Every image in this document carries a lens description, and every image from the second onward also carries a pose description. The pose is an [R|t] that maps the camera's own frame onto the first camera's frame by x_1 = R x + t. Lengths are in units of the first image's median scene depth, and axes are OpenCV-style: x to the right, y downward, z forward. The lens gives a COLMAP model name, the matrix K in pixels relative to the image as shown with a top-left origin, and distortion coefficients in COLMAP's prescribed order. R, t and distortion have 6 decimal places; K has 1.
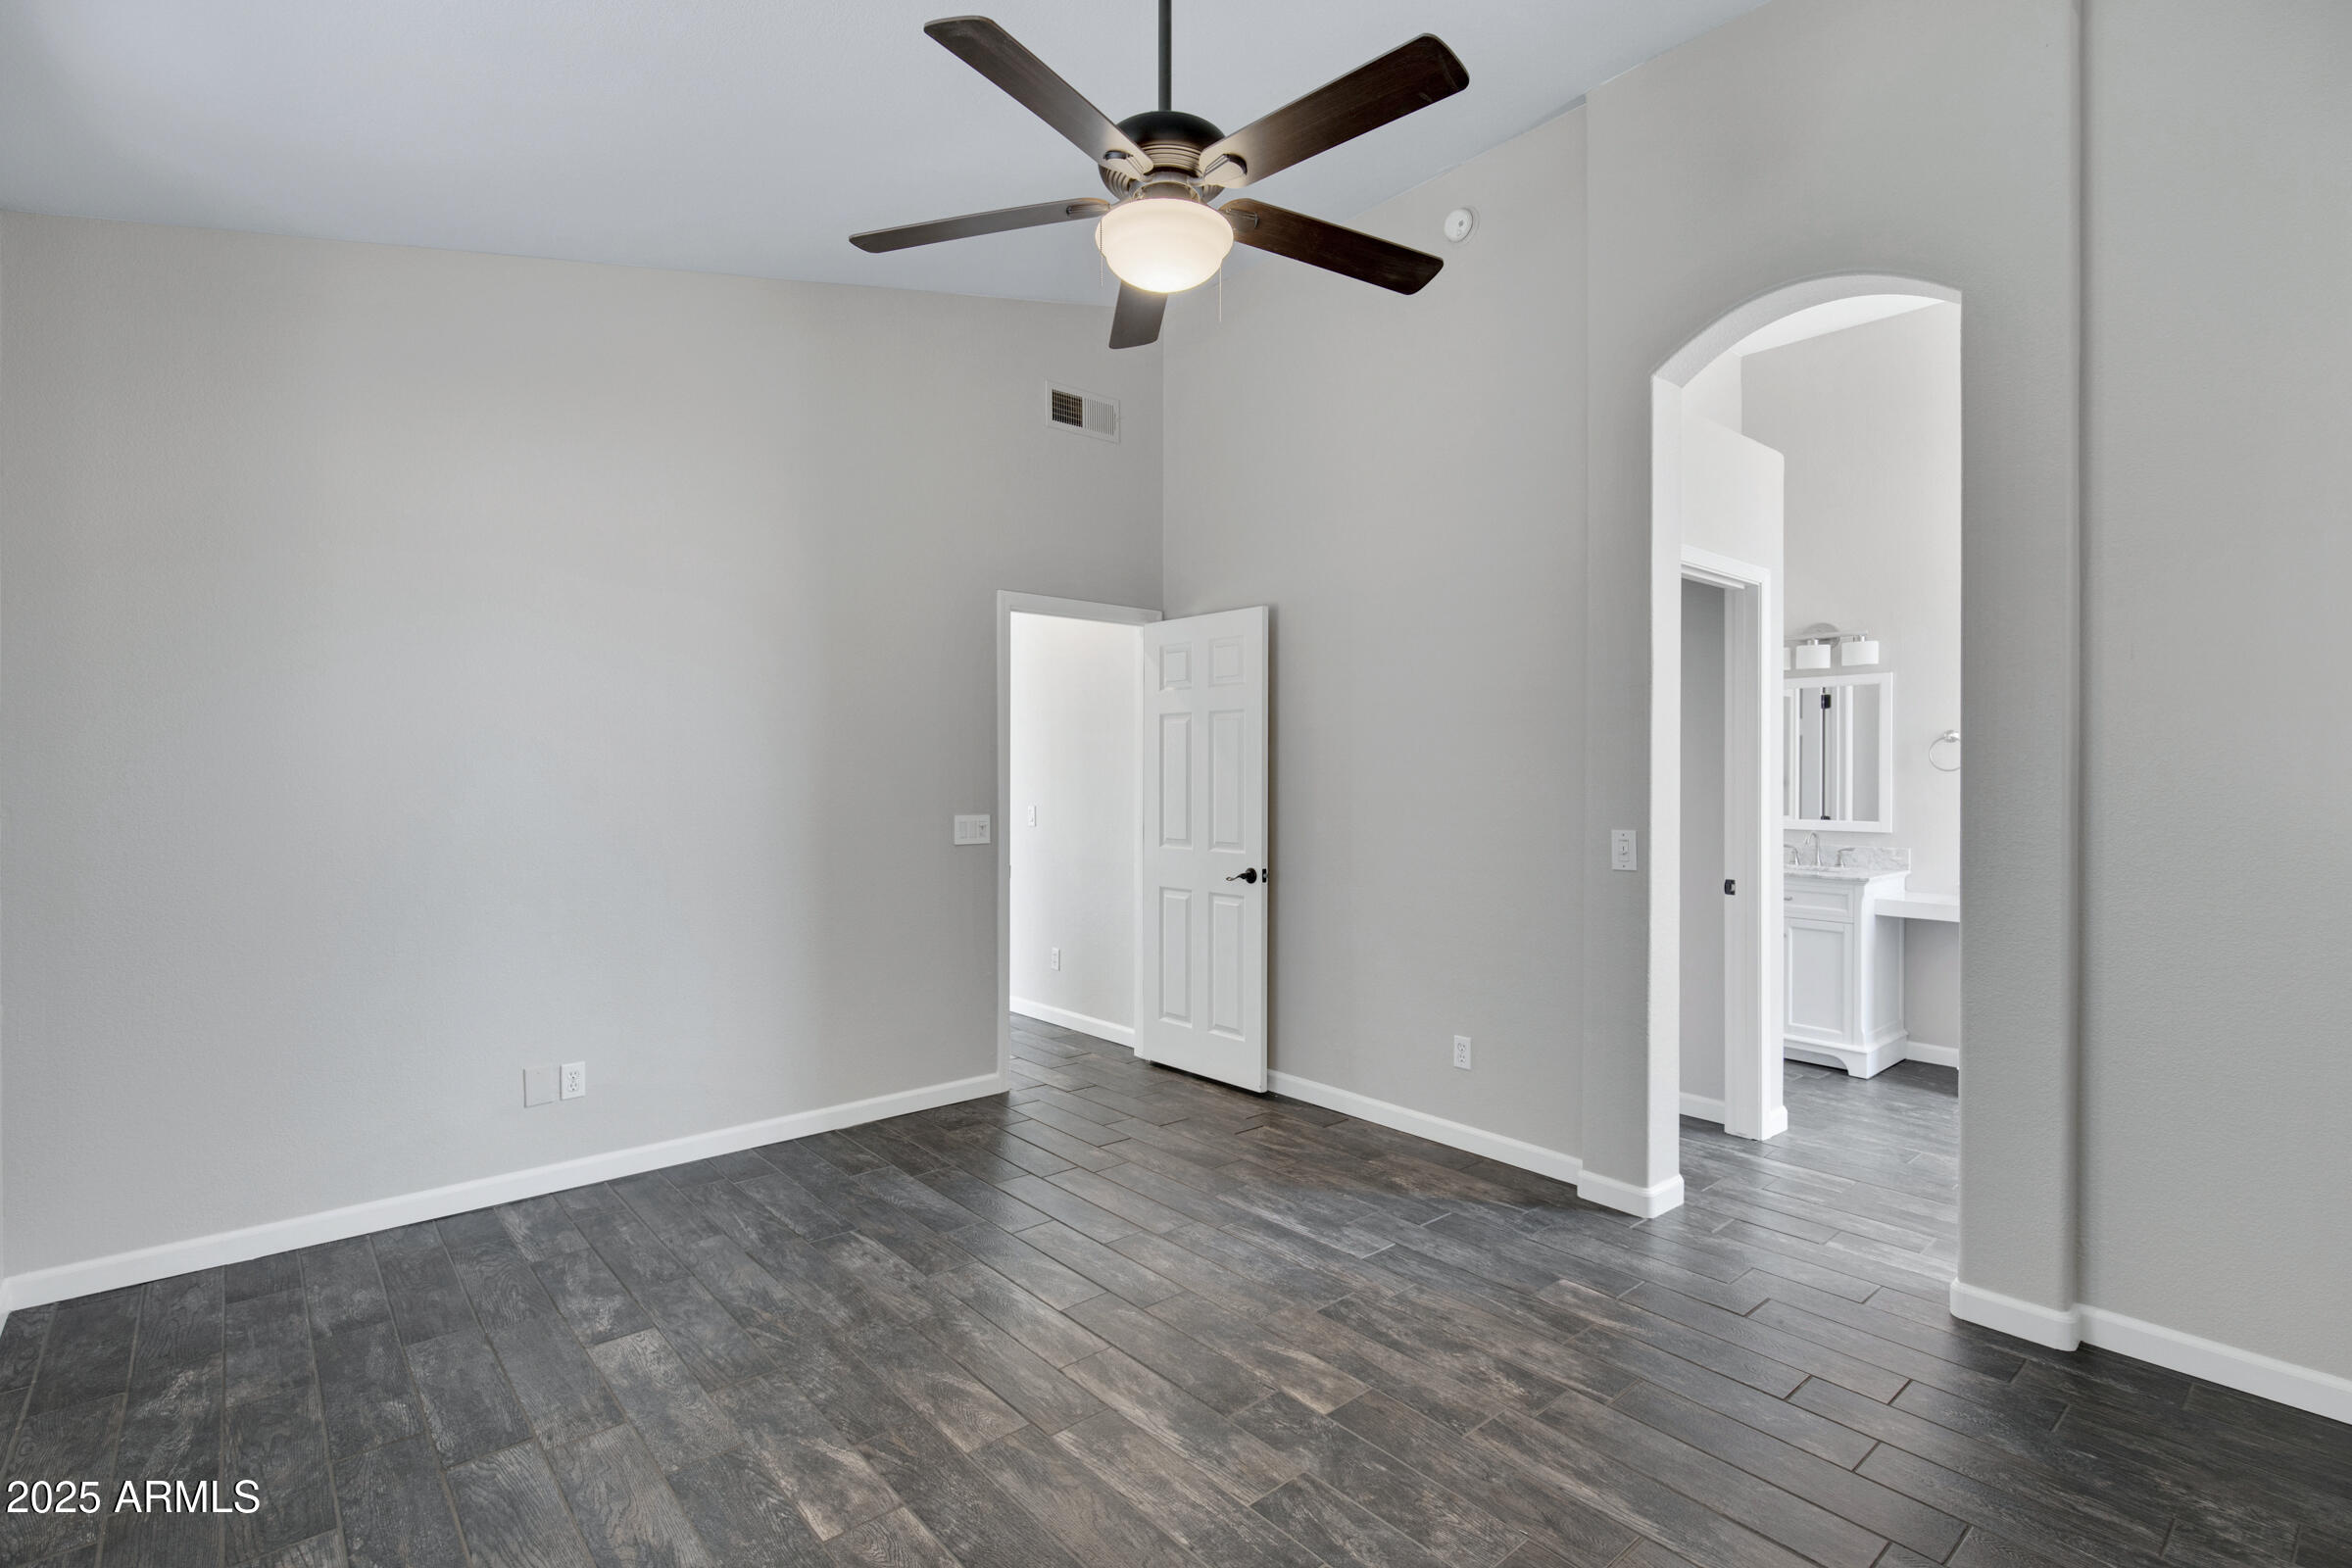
lens RADIAL K [[1103.6, 0, 1176.0], [0, 1103.6, 784.0], [0, 0, 1]] dist [0.004104, -0.000023]
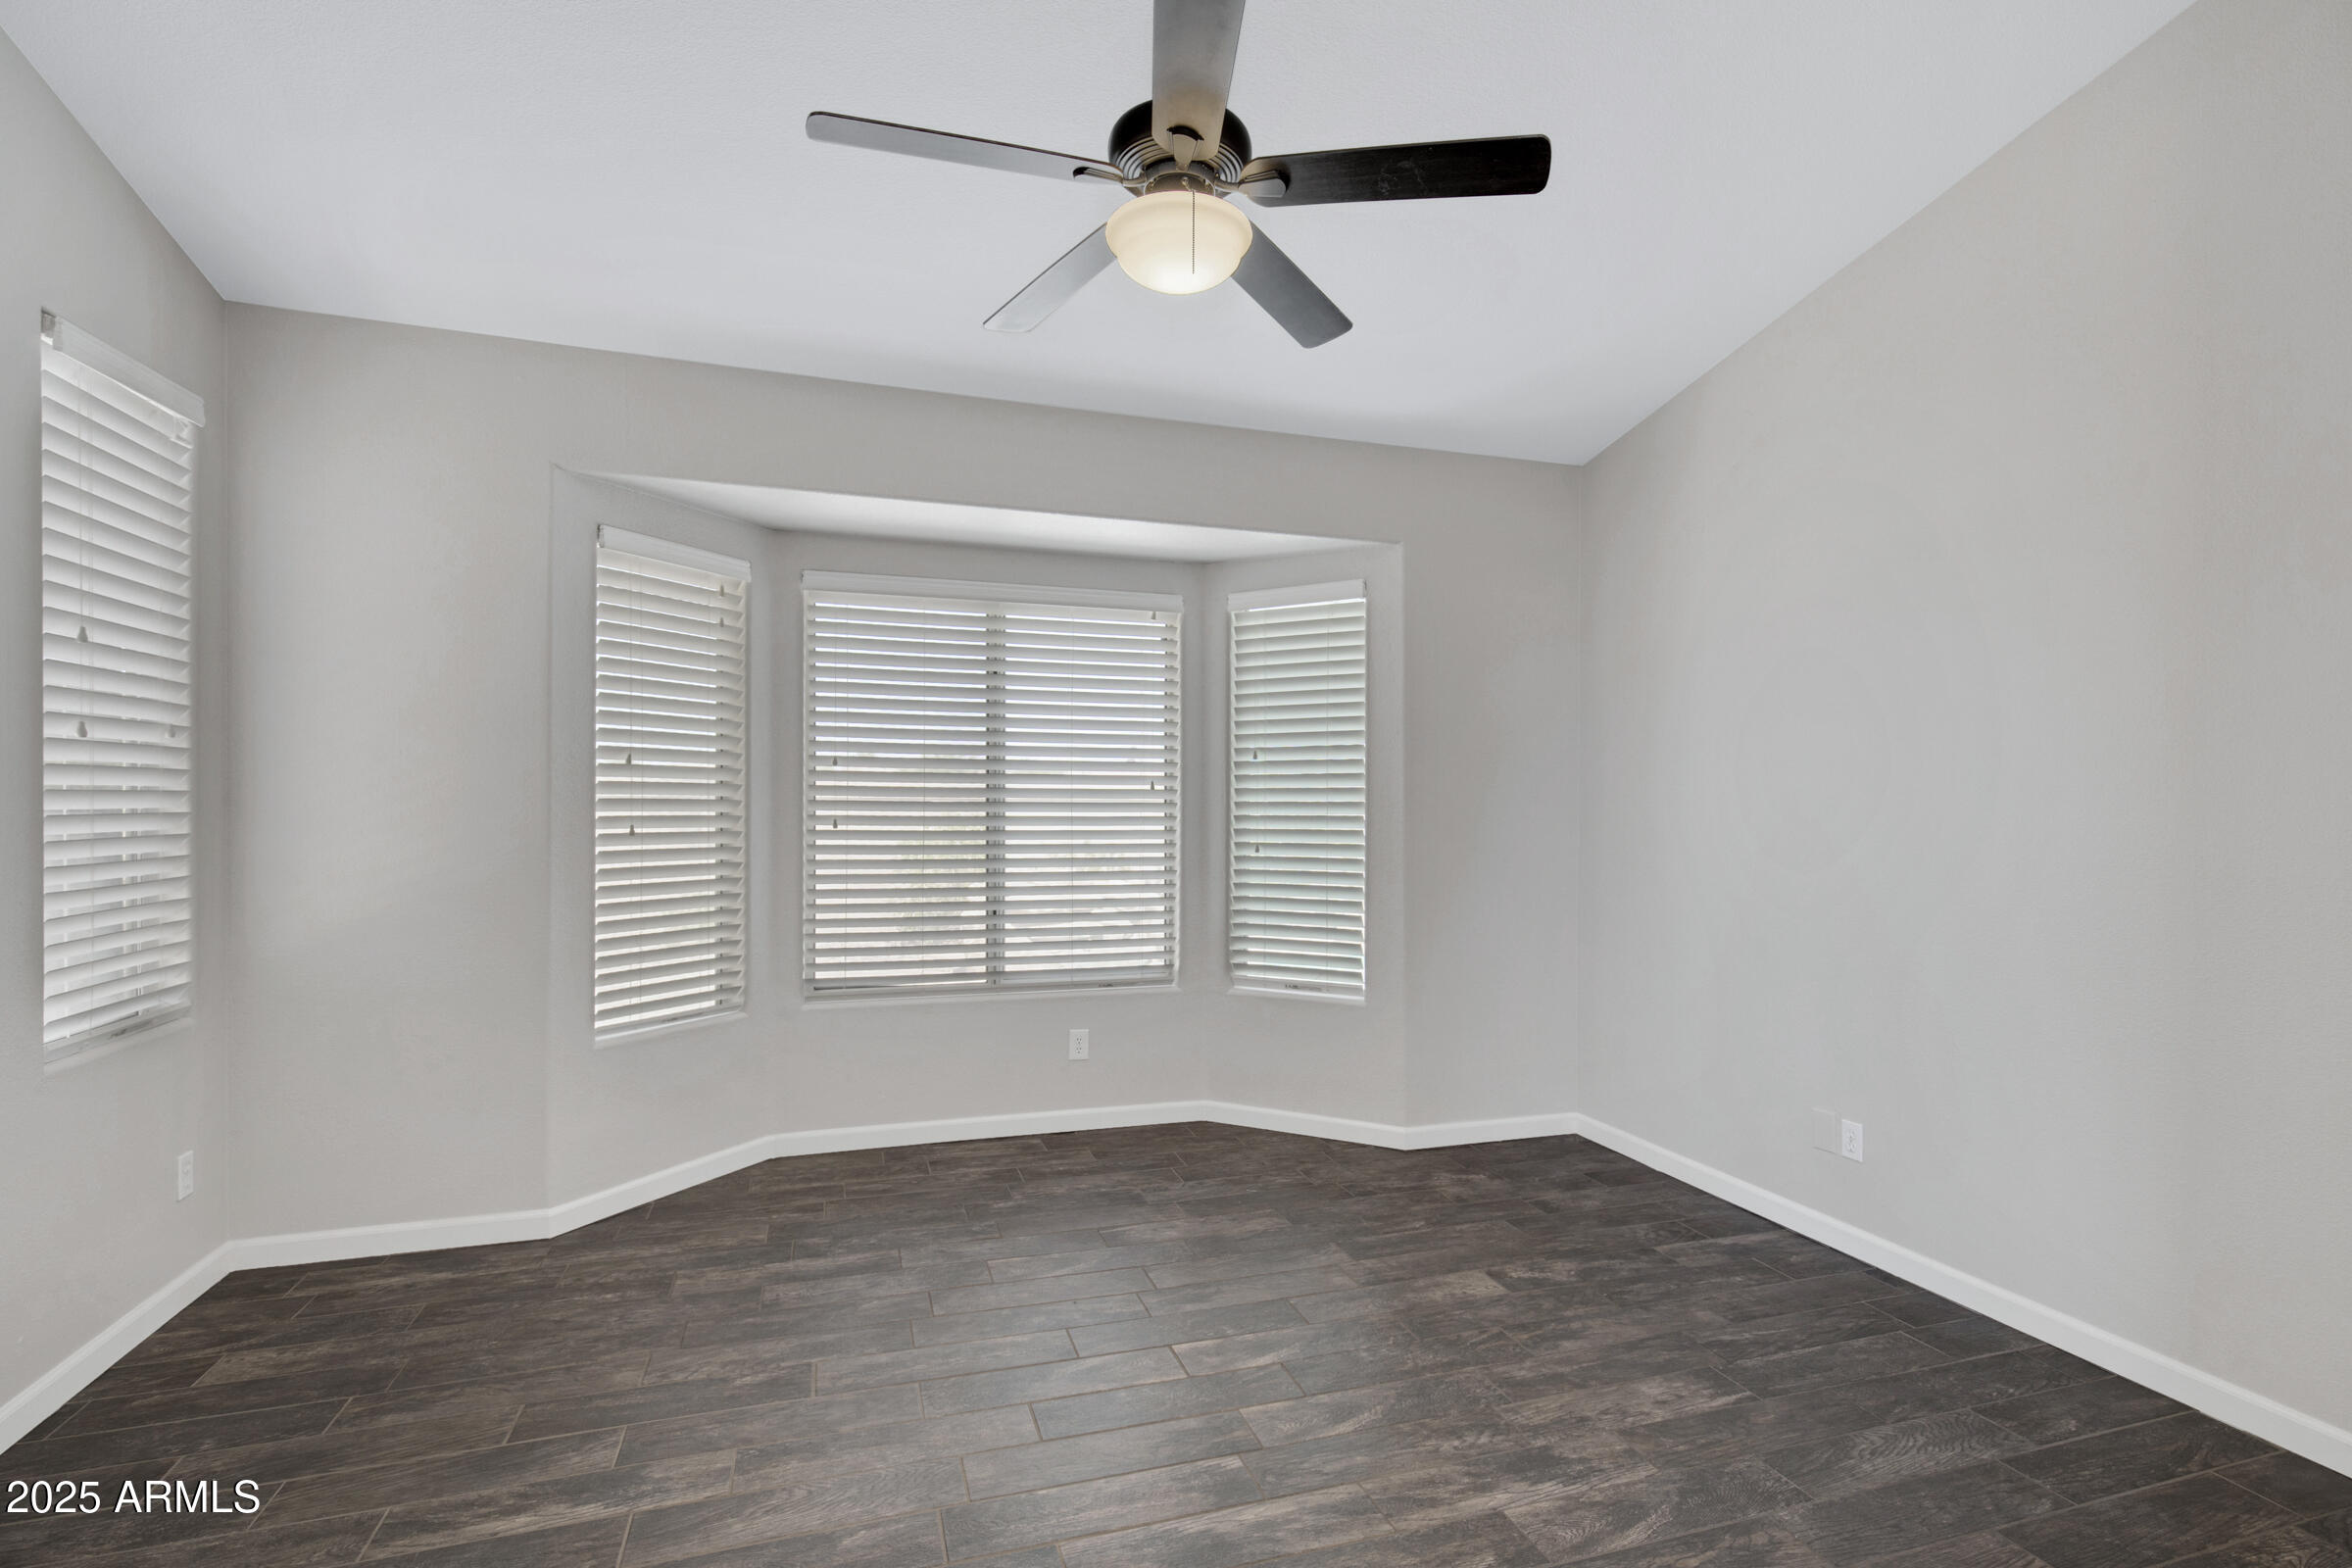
lens RADIAL K [[1072.0, 0, 1155.5], [0, 1072.0, 807.7], [0, 0, 1]] dist [0.000070, -0.000352]
pose [[-0.396984, 0.000340, -0.917826, 0.743513], [-0.015621, 0.999853, 0.007127, -0.010029], [0.917693, 0.017167, -0.396920, 1.187192]]
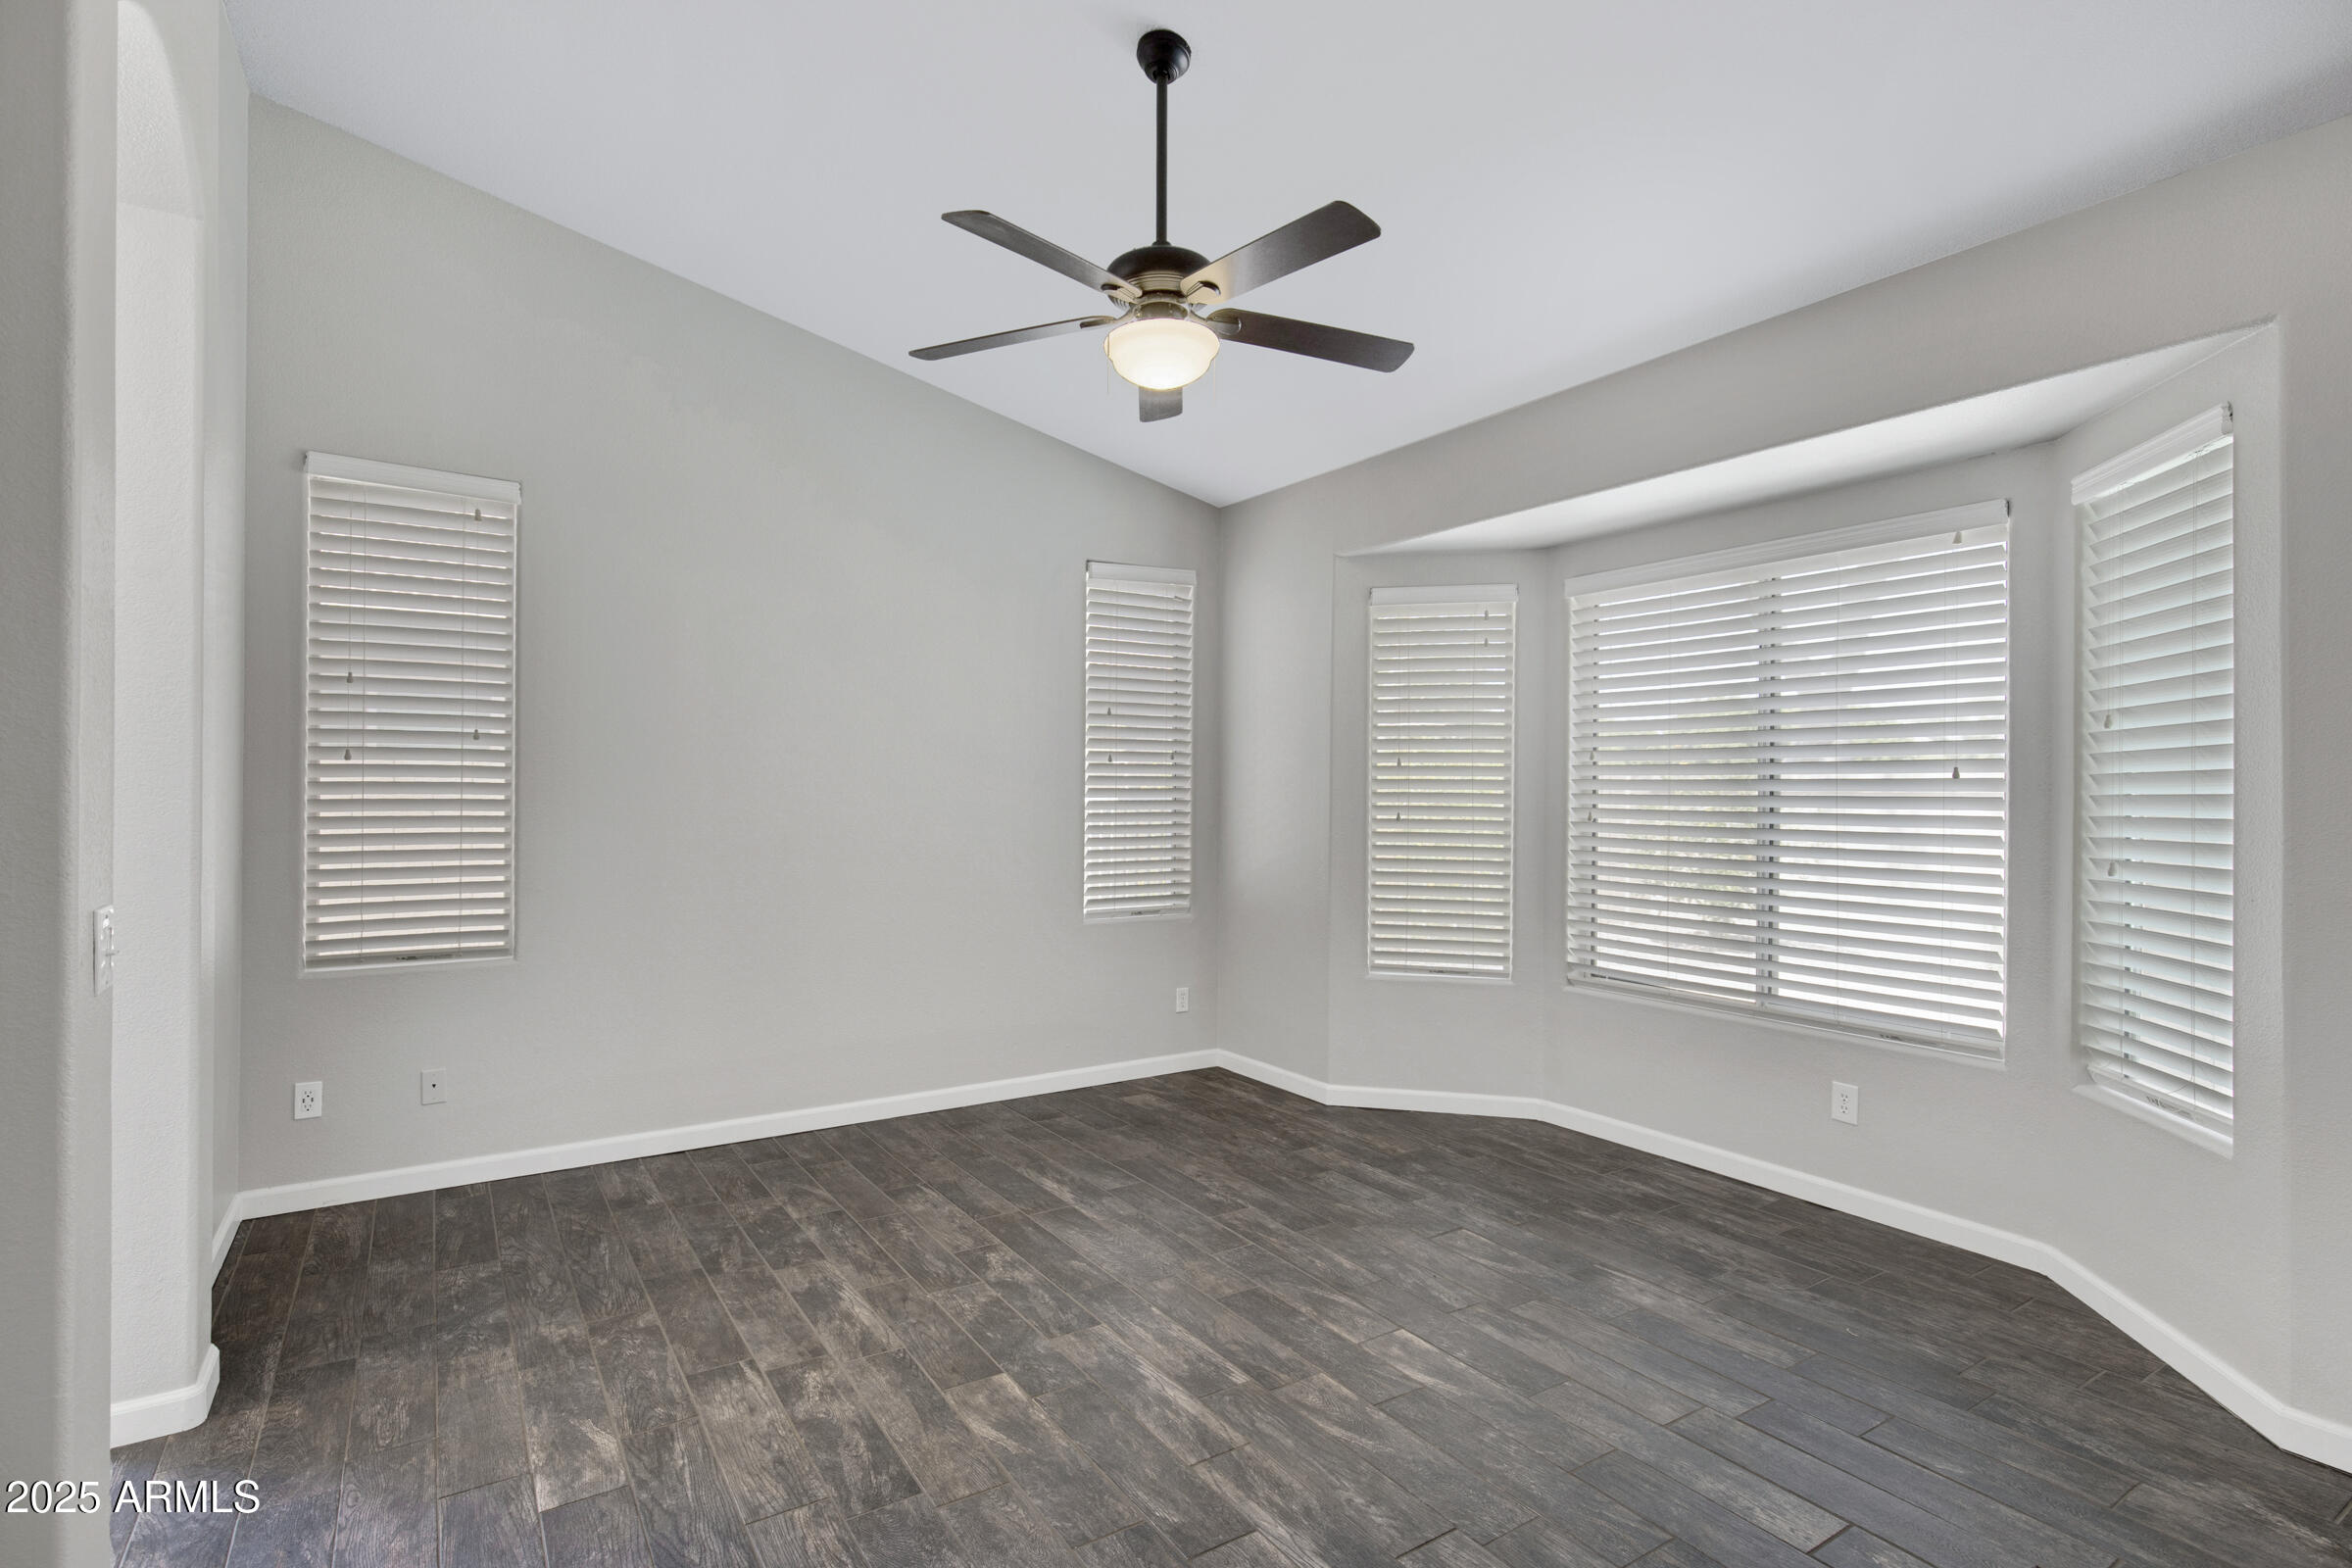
lens RADIAL K [[1103.6, 0, 1176.0], [0, 1103.6, 784.0], [0, 0, 1]] dist [0.004104, -0.000023]
pose [[-0.992963, -0.007452, 0.118186, -0.149874], [-0.007045, 0.999968, 0.003869, -0.020363], [-0.118211, 0.003009, -0.992984, 1.926805]]
